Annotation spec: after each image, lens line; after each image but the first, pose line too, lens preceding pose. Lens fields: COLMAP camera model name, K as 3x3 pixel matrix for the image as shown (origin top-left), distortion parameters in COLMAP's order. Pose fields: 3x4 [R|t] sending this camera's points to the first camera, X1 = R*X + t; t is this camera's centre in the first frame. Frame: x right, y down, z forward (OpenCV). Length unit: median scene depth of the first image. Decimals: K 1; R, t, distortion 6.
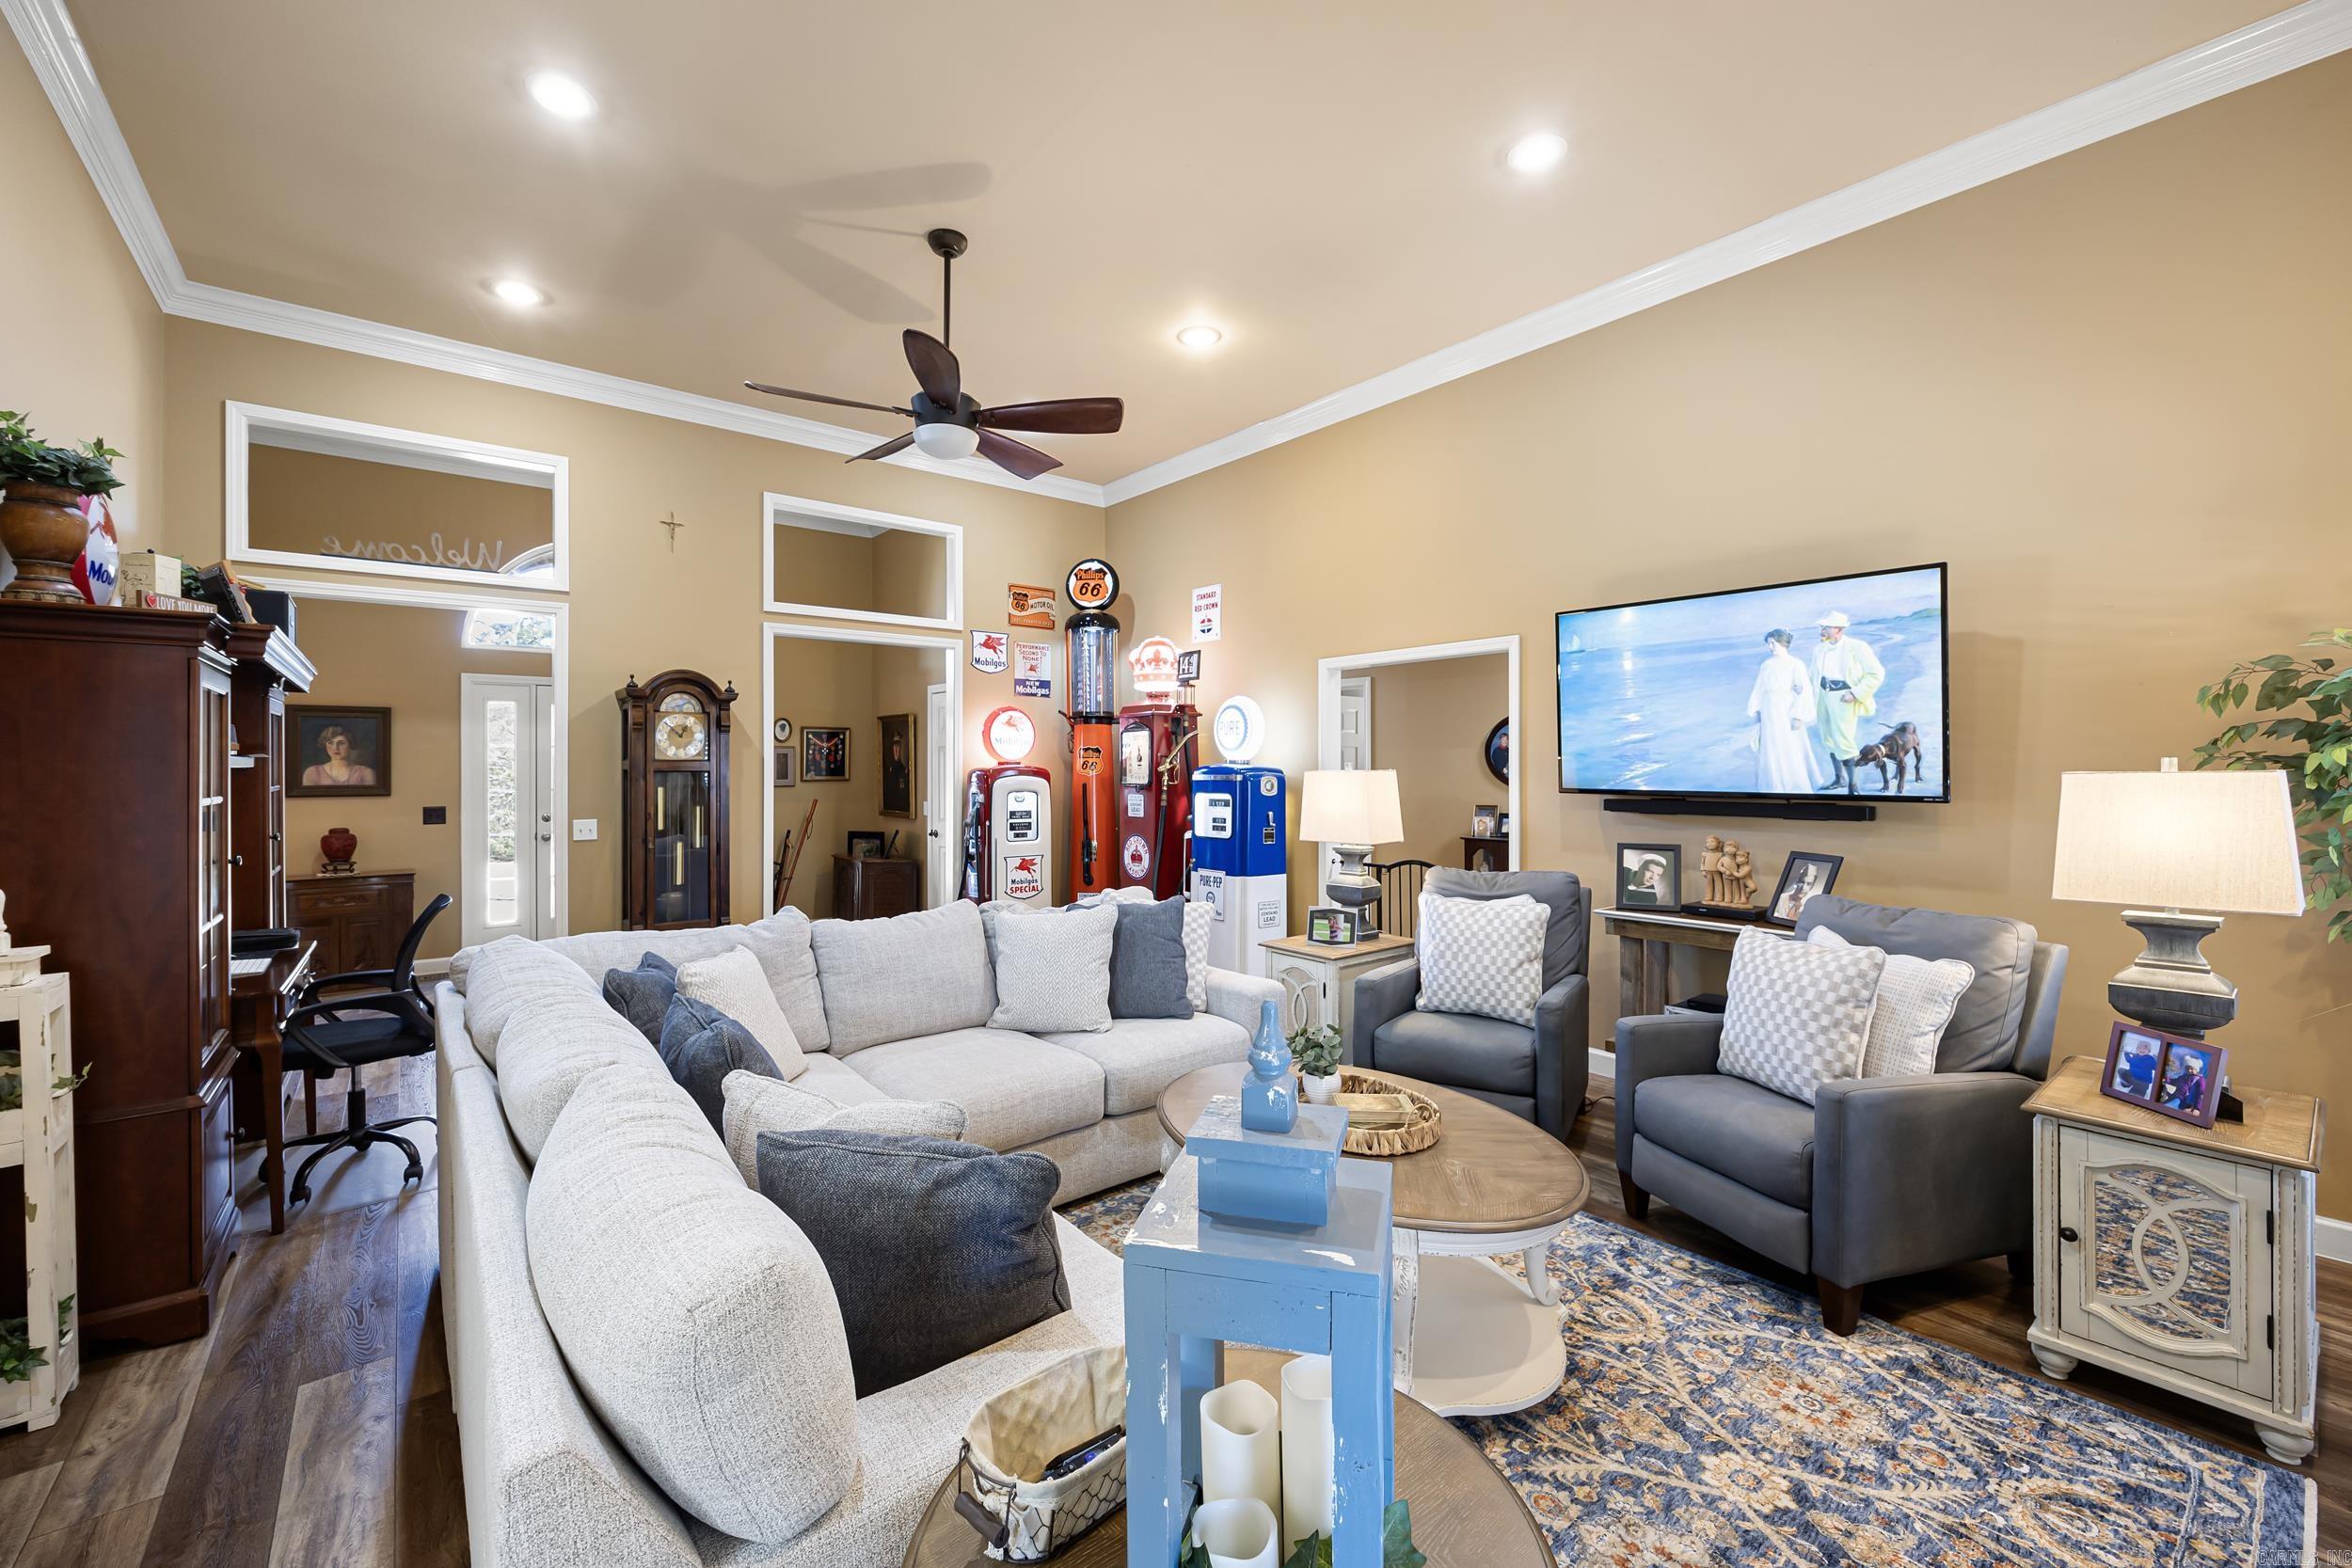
lens RADIAL K [[955.9, 0, 1184.4], [0, 955.9, 765.8], [0, 0, 1]] dist [0.003997, -0.000163]
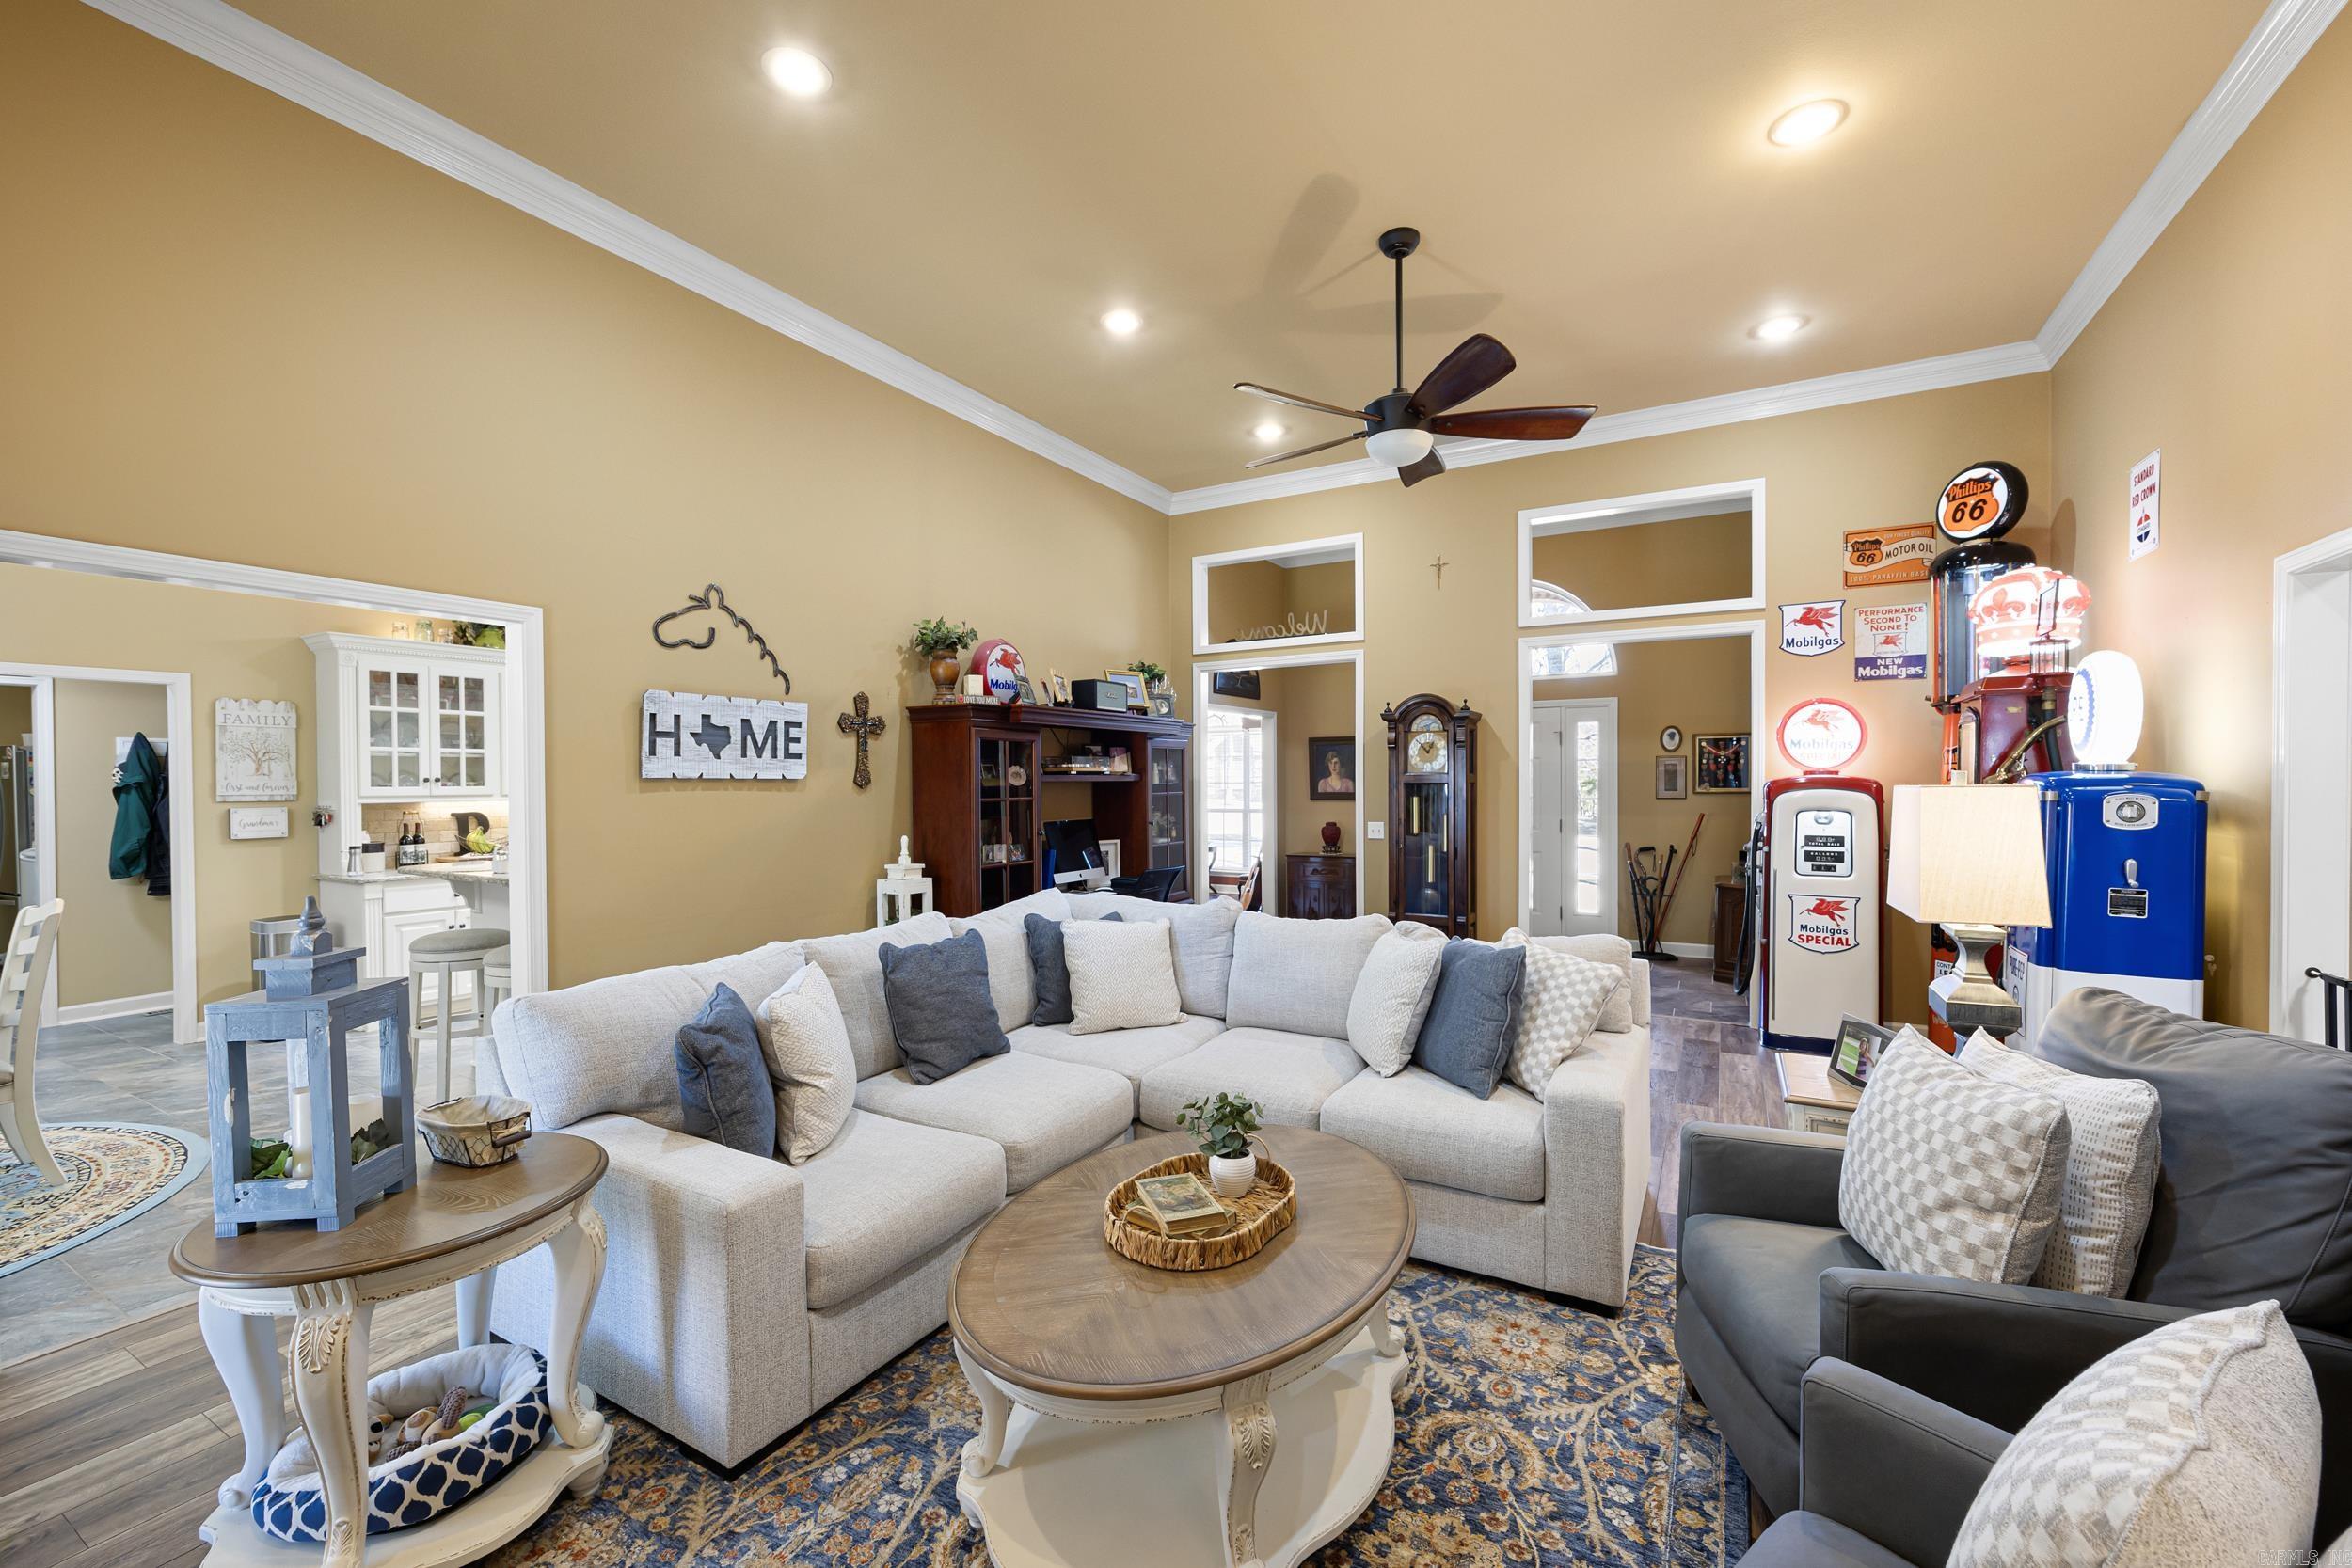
lens RADIAL K [[953.1, 0, 1190.9], [0, 953.1, 795.6], [0, 0, 1]] dist [-0.002075, -0.000070]
pose [[0.356727, 0.014667, -0.934094, 0.353340], [0.005944, 0.999821, 0.017969, -0.001113], [0.934190, -0.011962, 0.356576, 0.269407]]
